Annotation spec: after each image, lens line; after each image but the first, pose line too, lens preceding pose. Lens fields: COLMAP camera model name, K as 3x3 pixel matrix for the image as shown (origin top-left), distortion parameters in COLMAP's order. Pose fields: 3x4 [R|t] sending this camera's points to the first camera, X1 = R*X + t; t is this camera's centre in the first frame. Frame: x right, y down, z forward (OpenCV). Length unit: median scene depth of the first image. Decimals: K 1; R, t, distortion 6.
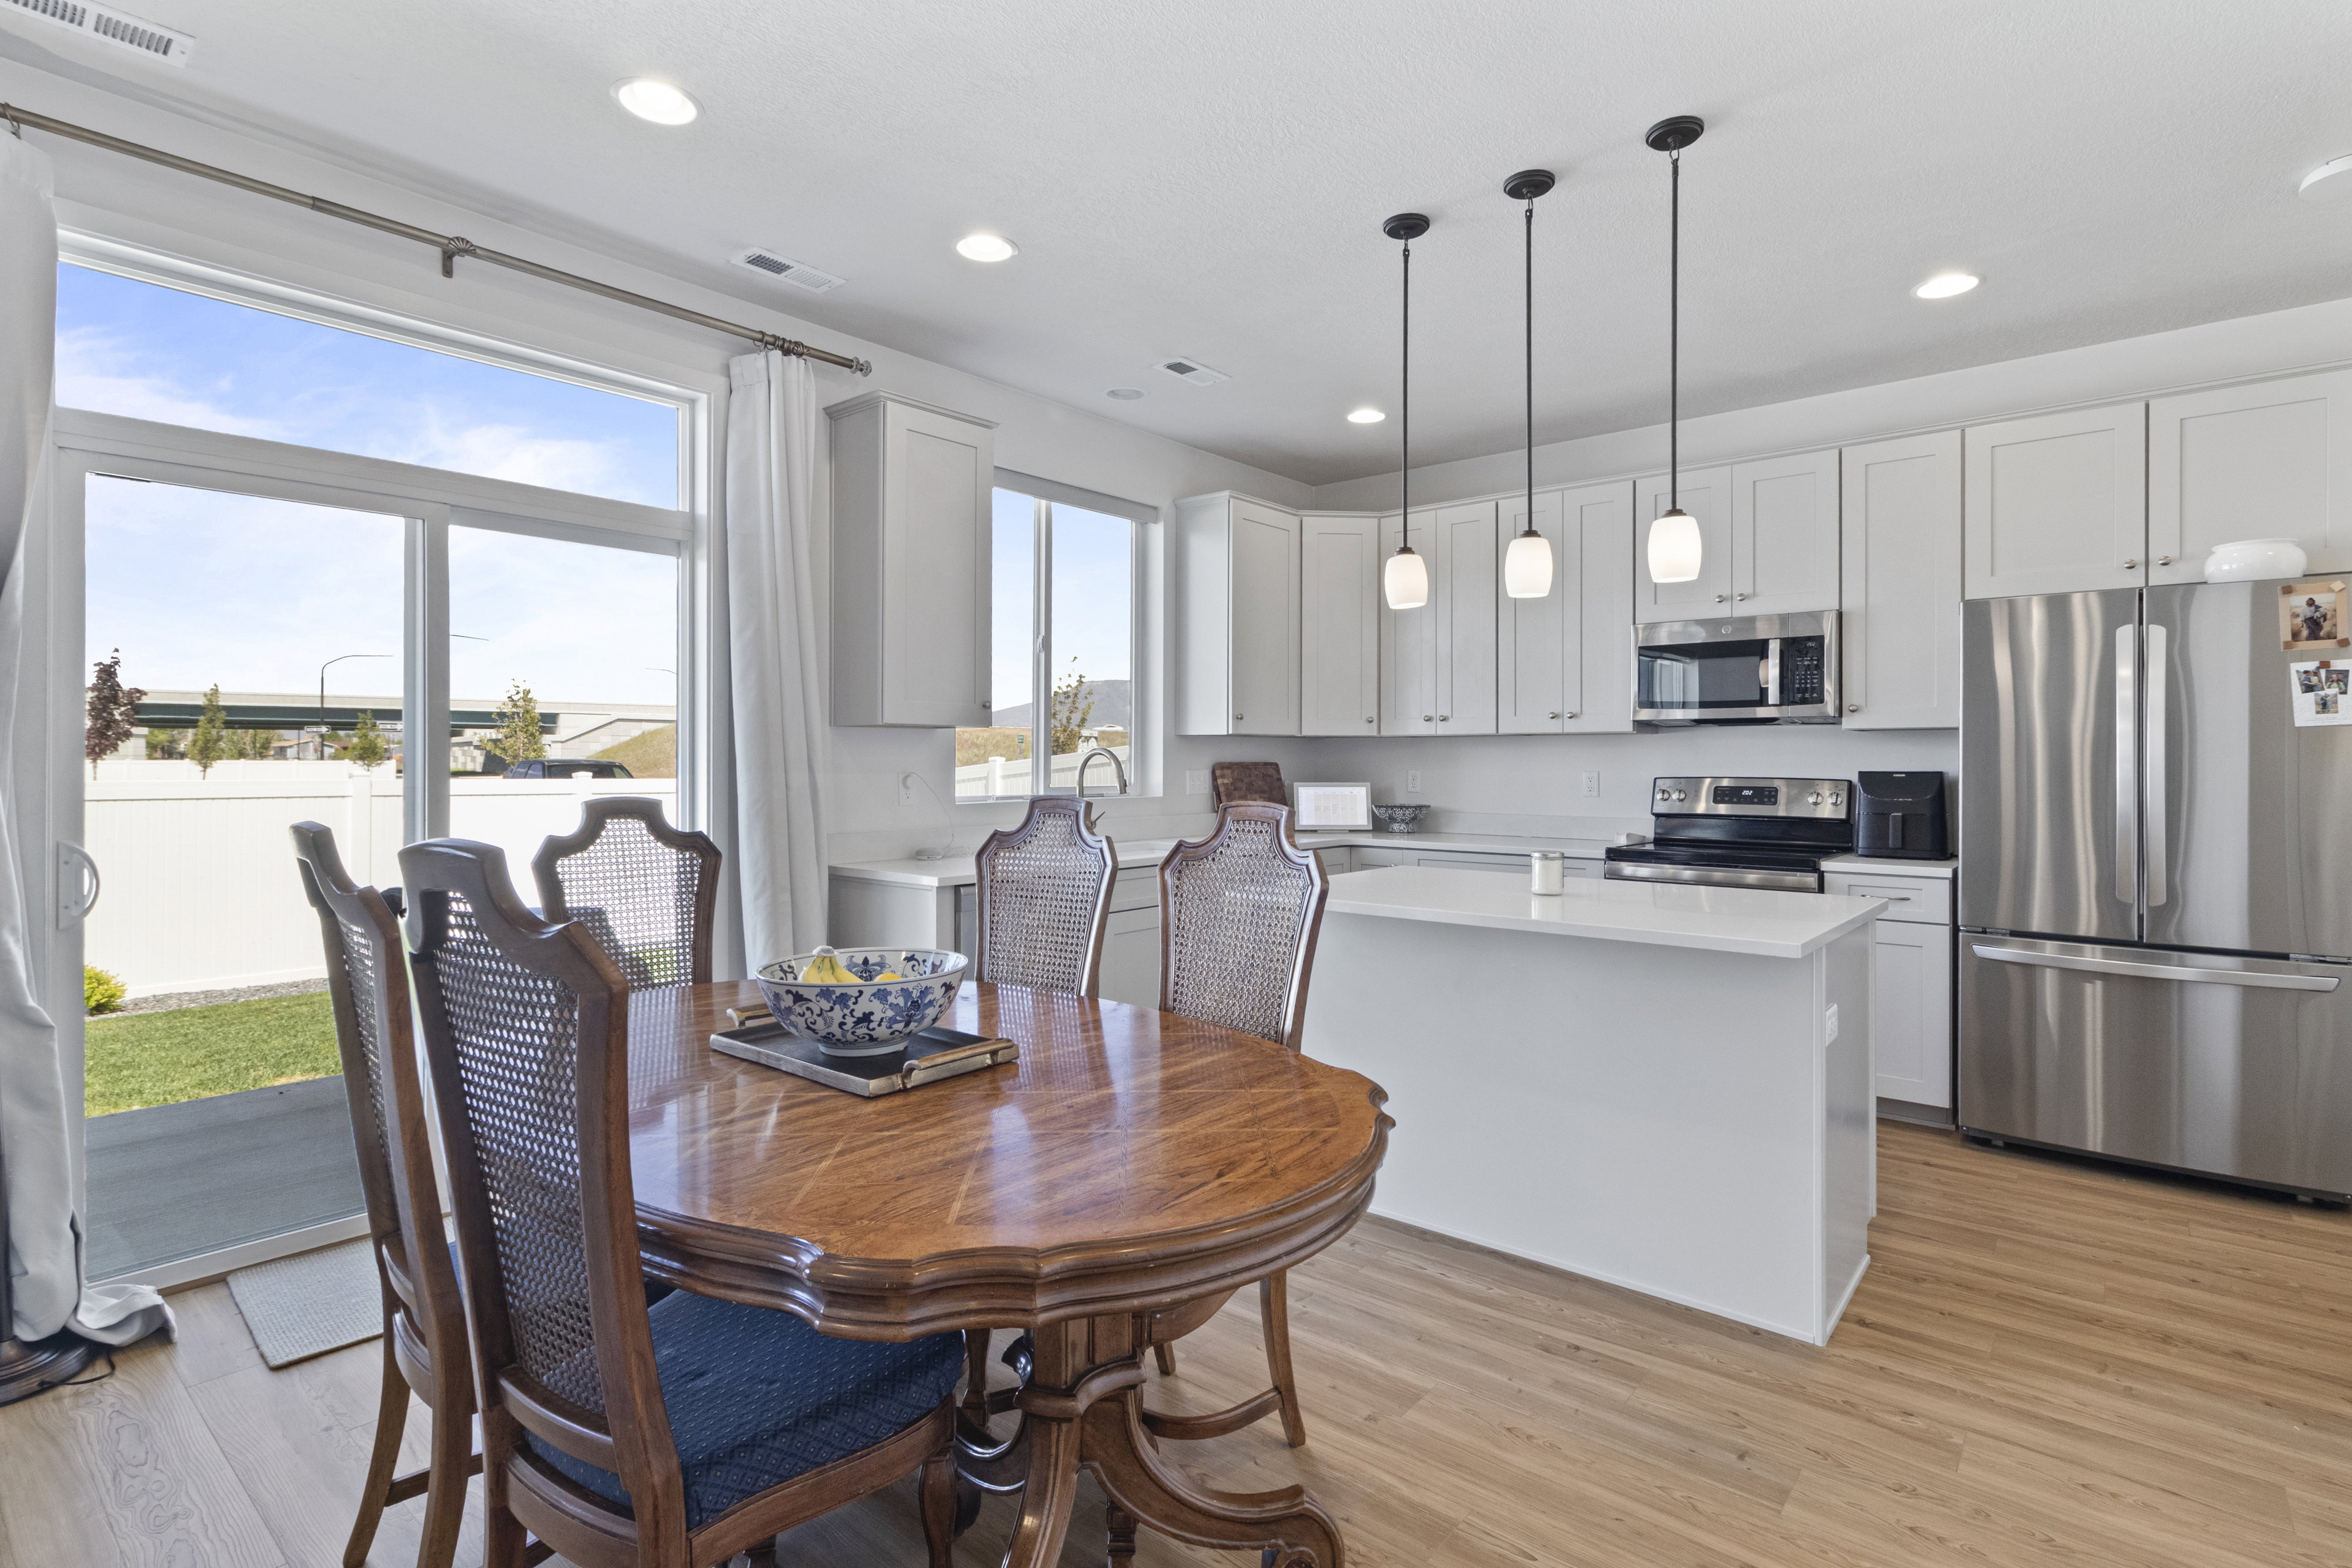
lens RADIAL K [[1142.3, 0, 1180.4], [0, 1142.3, 760.5], [0, 0, 1]] dist [0.000745, 0.000477]
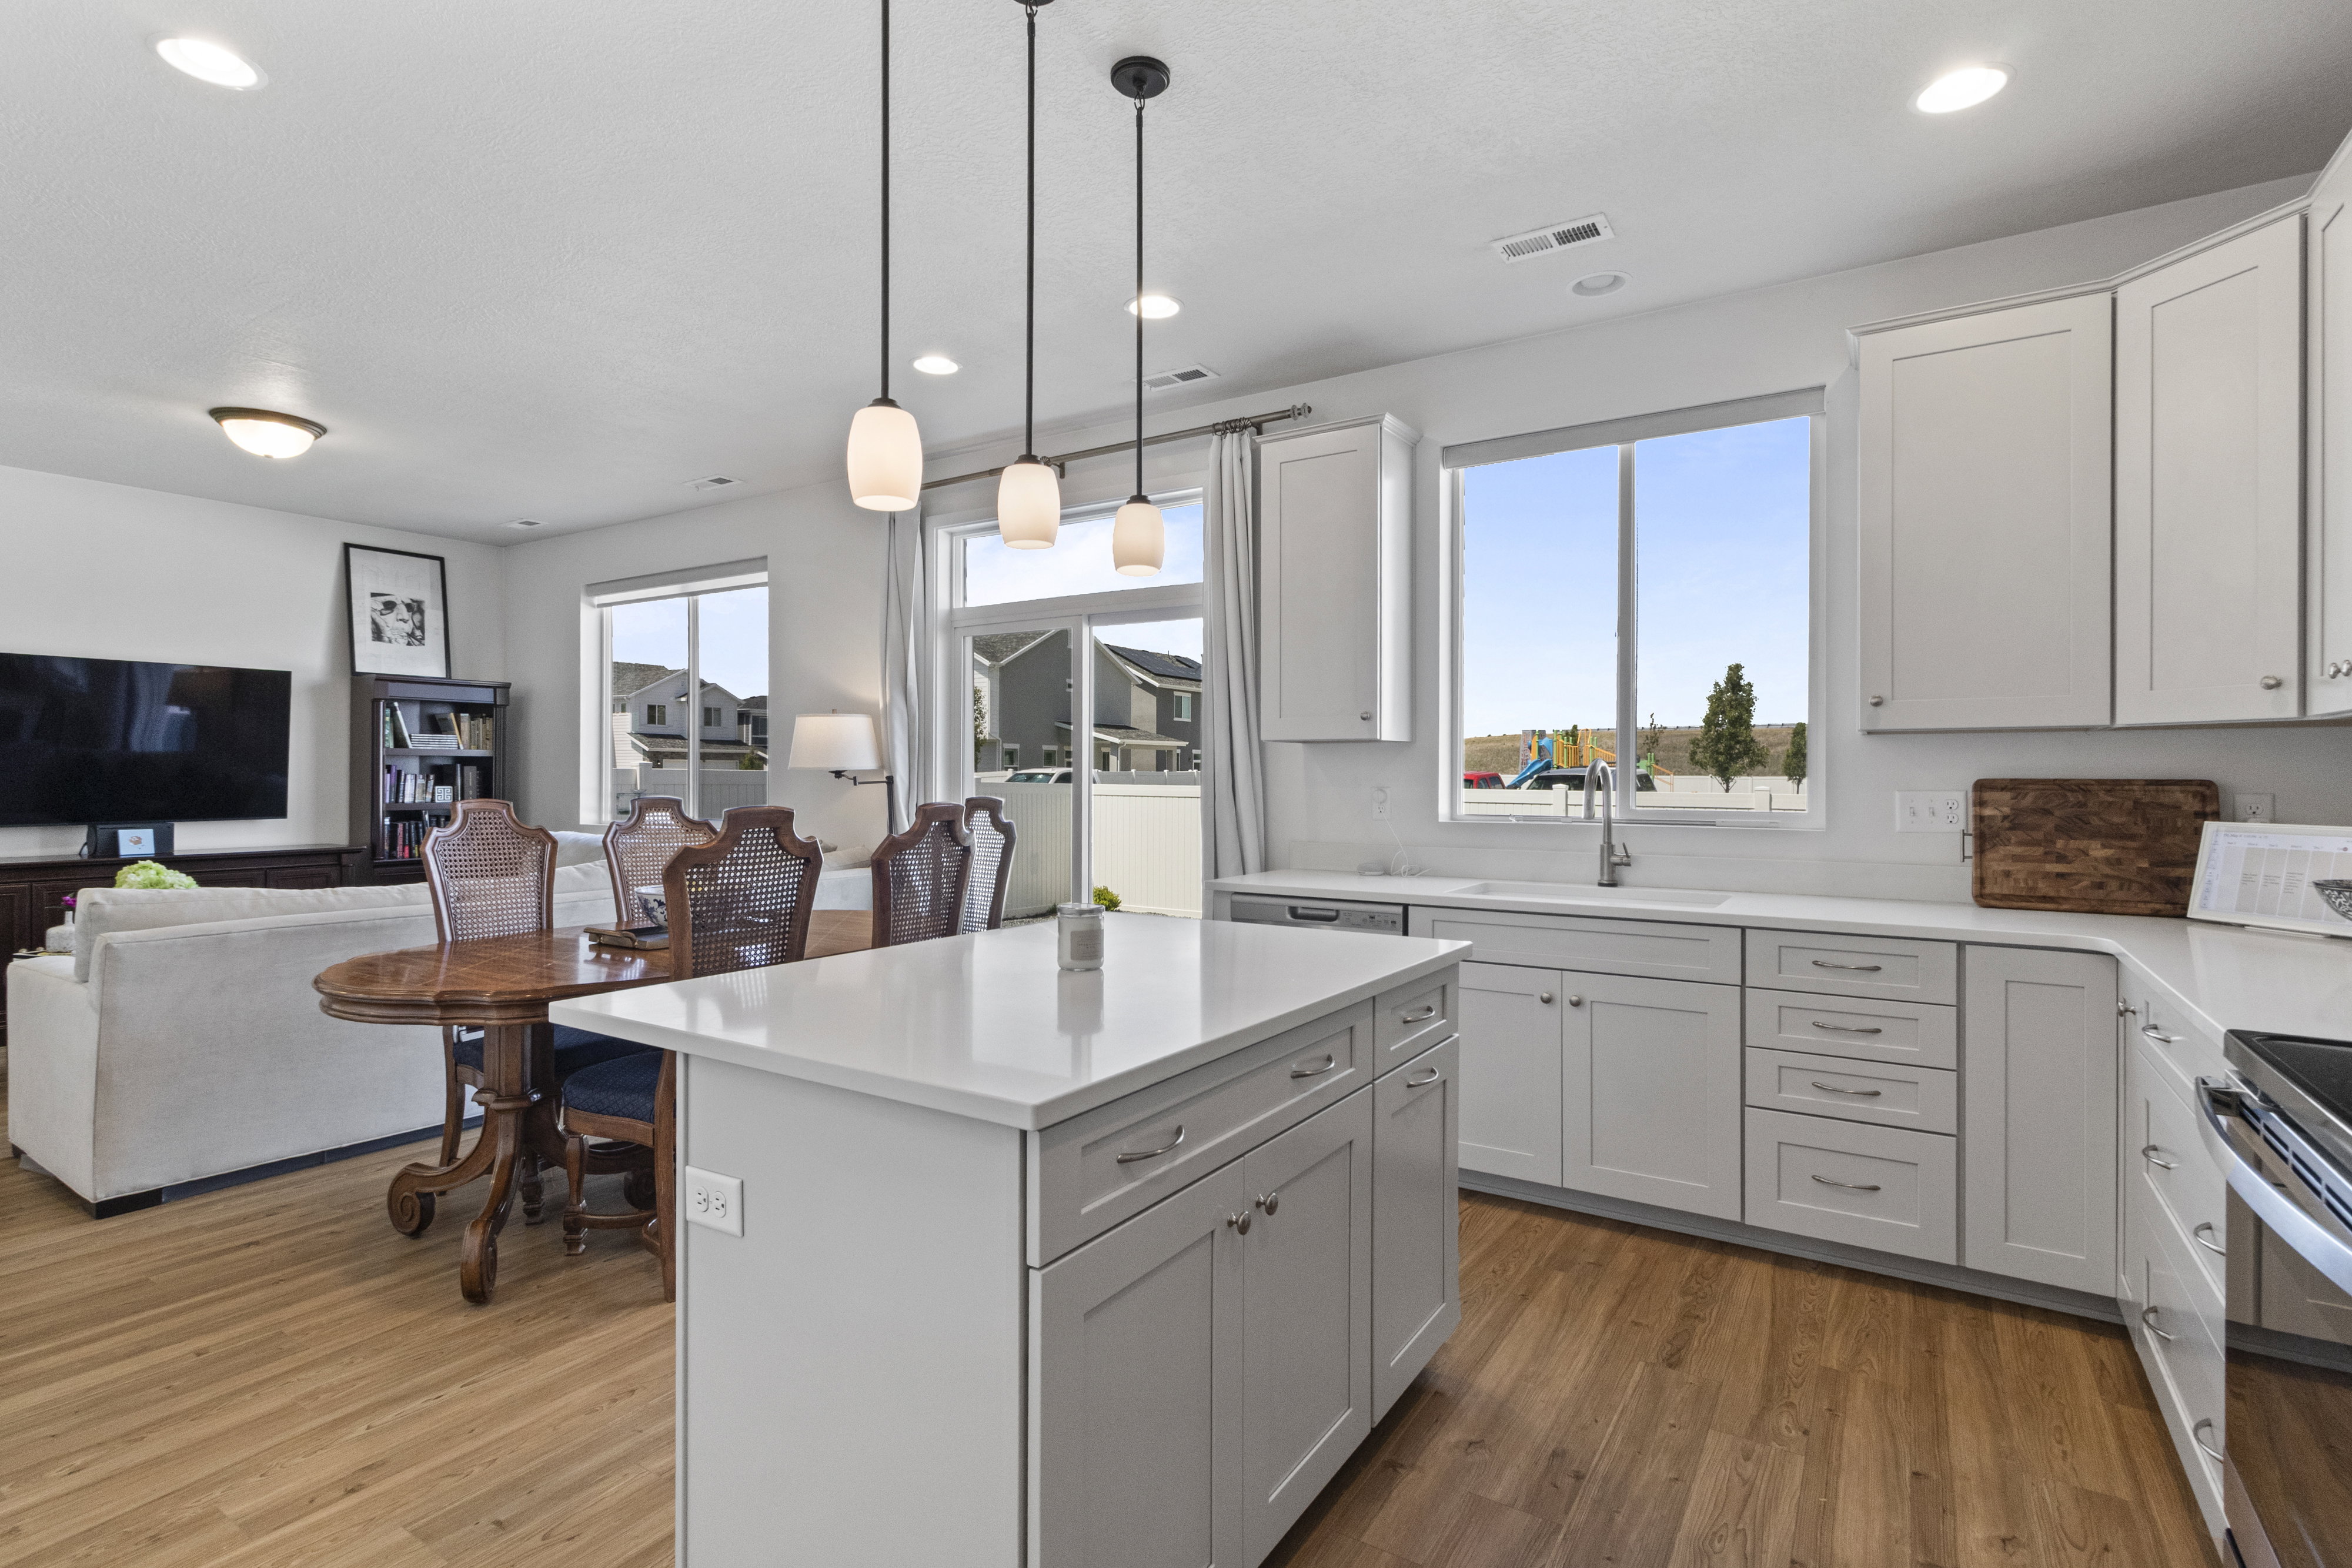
lens RADIAL K [[1132.1, 0, 1173.0], [0, 1132.1, 774.1], [0, 0, 1]] dist [0.000760, -0.000110]
pose [[0.126684, -0.000815, -0.991943, 0.702075], [-0.002207, 0.999997, -0.001104, 0.001161], [0.991941, 0.002329, 0.126682, 0.680140]]
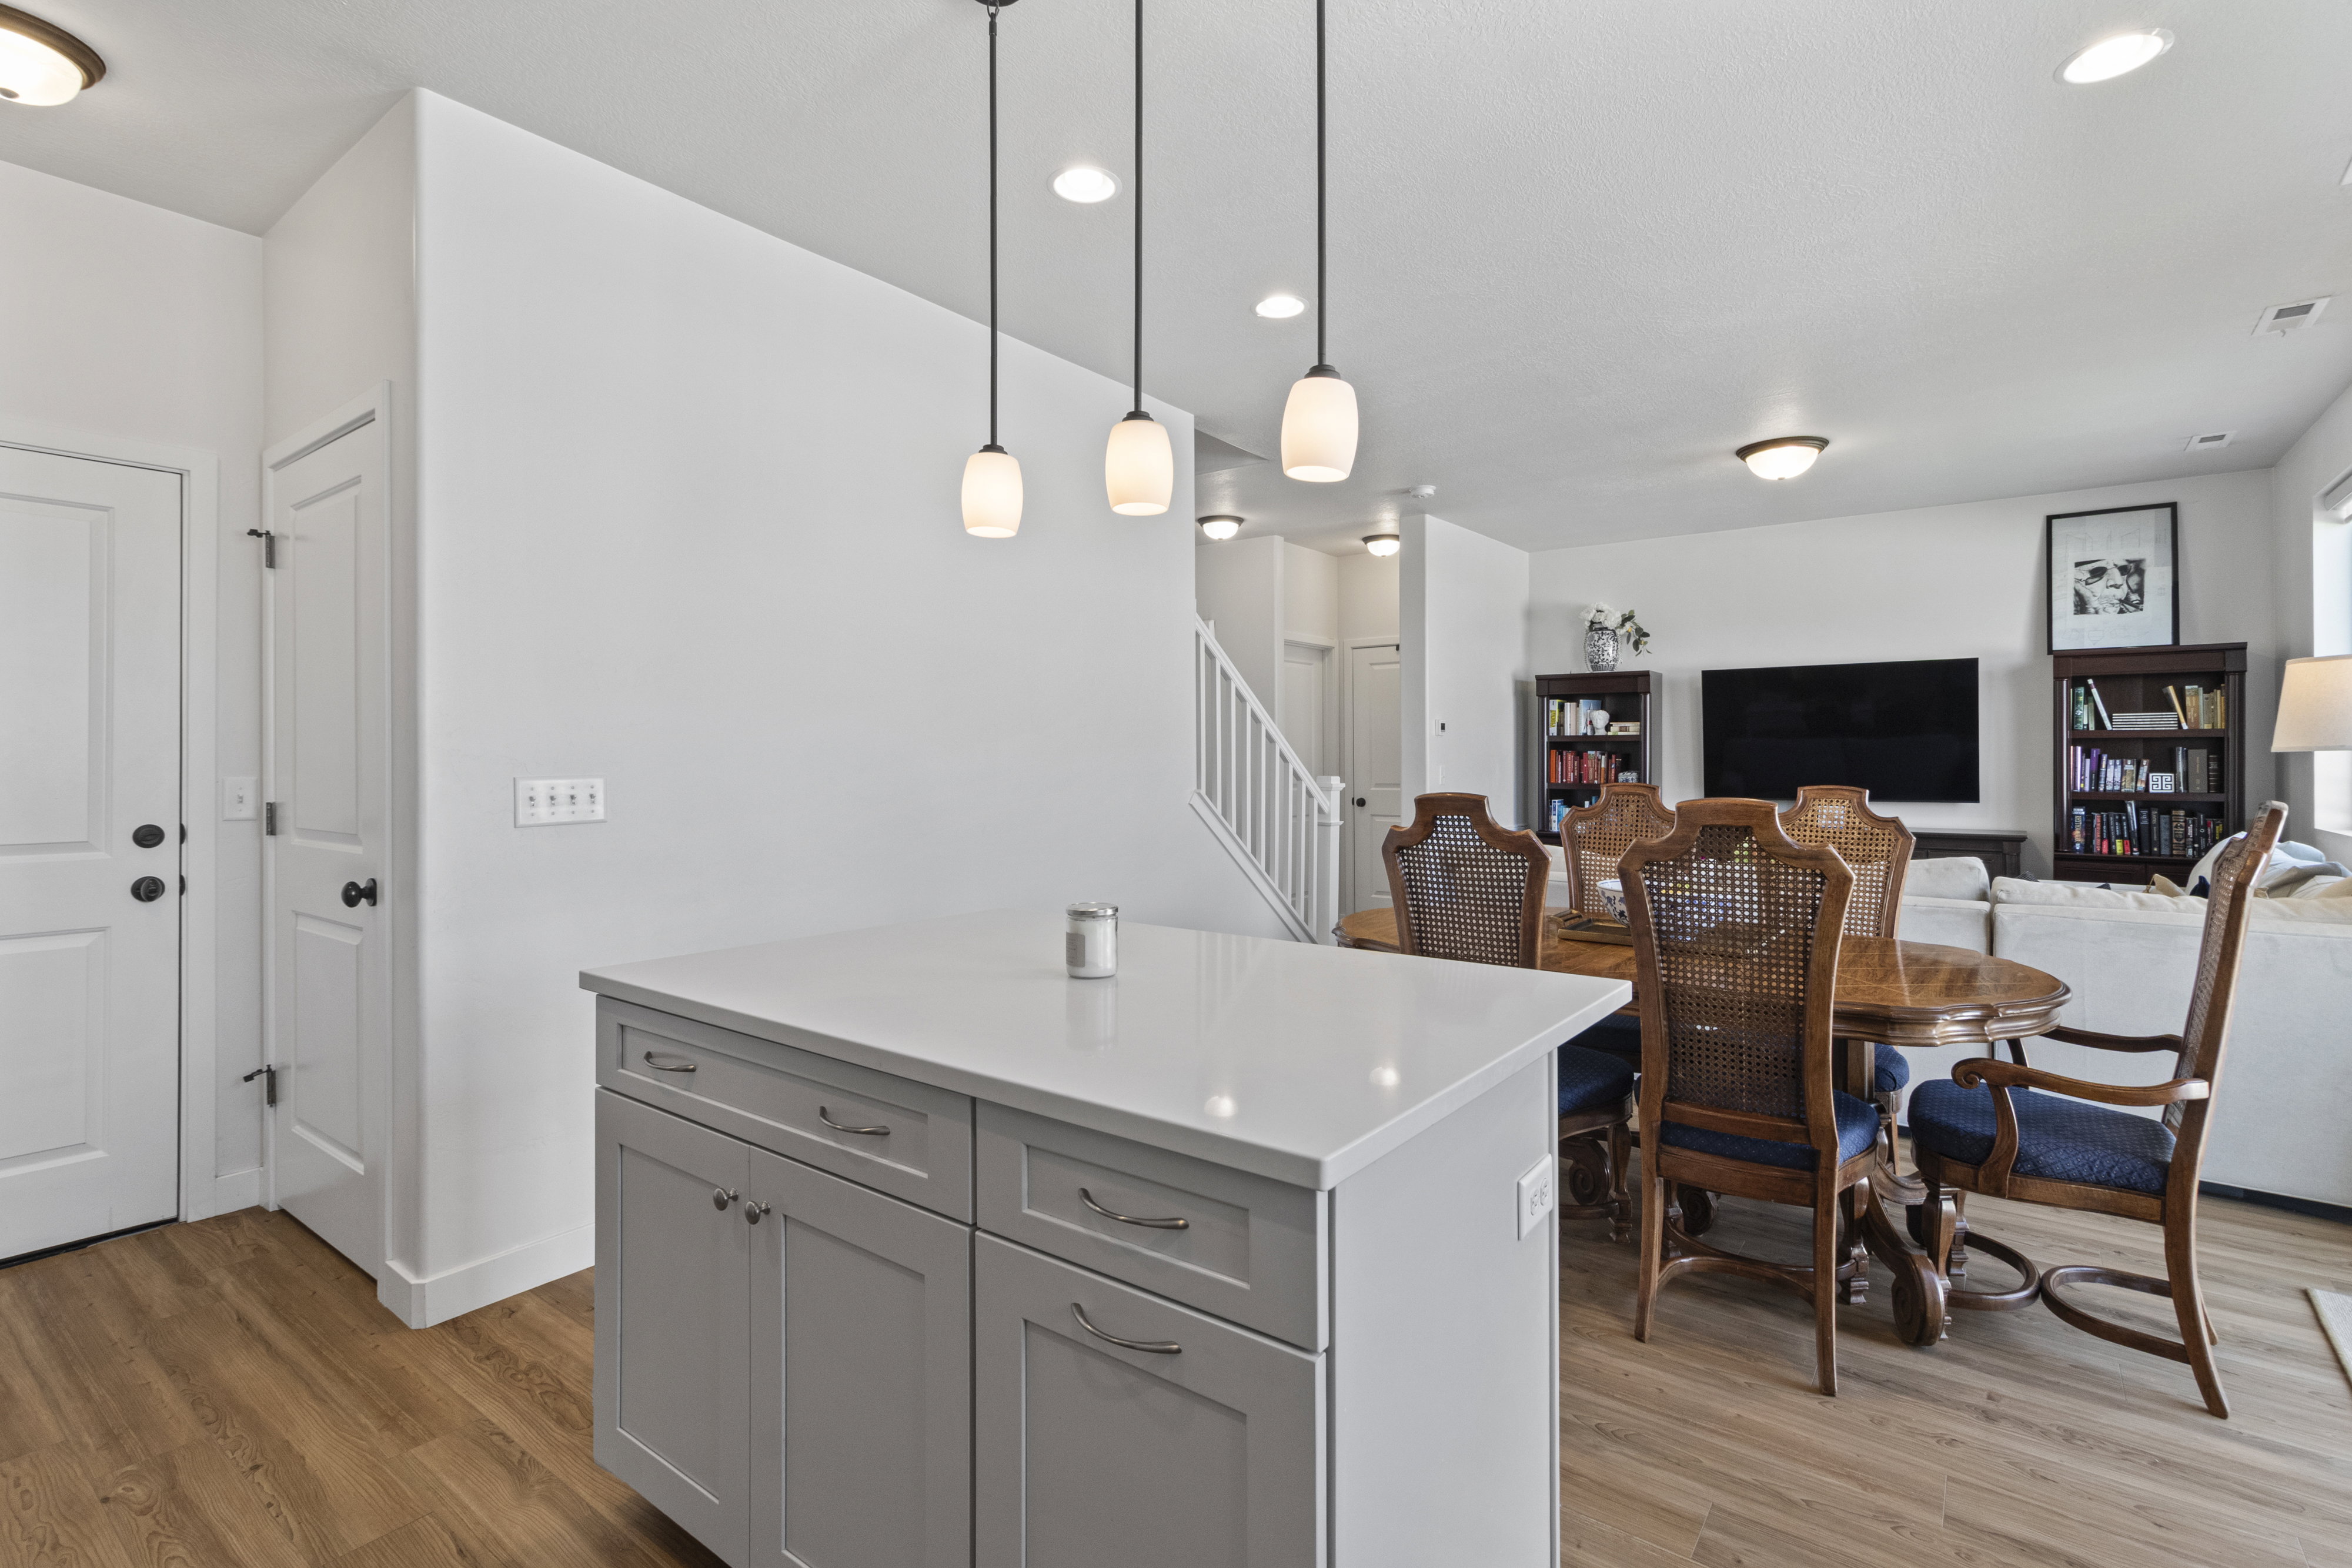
lens RADIAL K [[1098.4, 0, 1180.5], [0, 1098.4, 767.4], [0, 0, 1]] dist [0.002267, 0.000791]
pose [[-0.998283, -0.000209, -0.058580, 0.222304], [-0.000583, 0.999980, 0.006369, 0.004321], [0.058577, 0.006392, -0.998262, 1.124966]]
